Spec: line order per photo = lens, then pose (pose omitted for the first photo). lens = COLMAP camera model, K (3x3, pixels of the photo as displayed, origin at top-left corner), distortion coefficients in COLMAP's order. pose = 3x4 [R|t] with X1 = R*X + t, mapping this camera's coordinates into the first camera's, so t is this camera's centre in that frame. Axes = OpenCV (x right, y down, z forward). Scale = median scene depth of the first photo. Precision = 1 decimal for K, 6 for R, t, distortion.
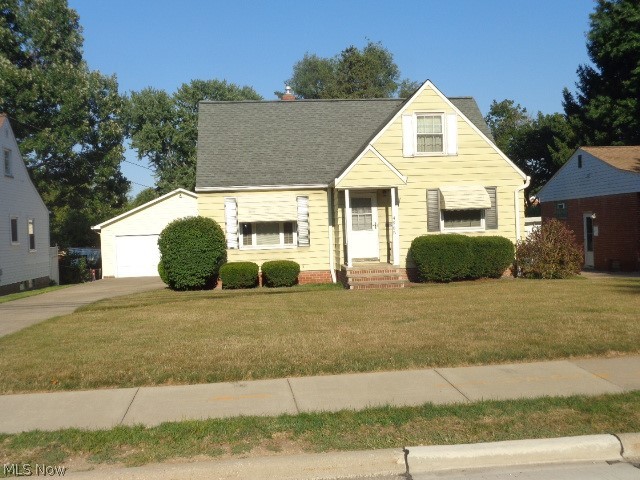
lens RADIAL K [[801.5, 0, 320.0], [0, 801.5, 240.0], [0, 0, 1]] dist [0.003325, 0.036811]
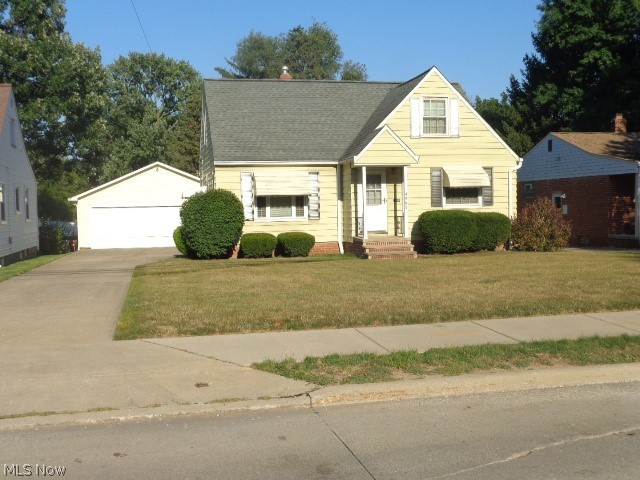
lens RADIAL K [[801.5, 0, 320.0], [0, 801.5, 240.0], [0, 0, 1]] dist [0.003325, 0.036811]
pose [[0.993237, 0.011540, 0.115530, -0.133856], [-0.014720, 0.999535, 0.026710, 0.006897], [-0.115168, -0.028230, 0.992945, -0.057557]]
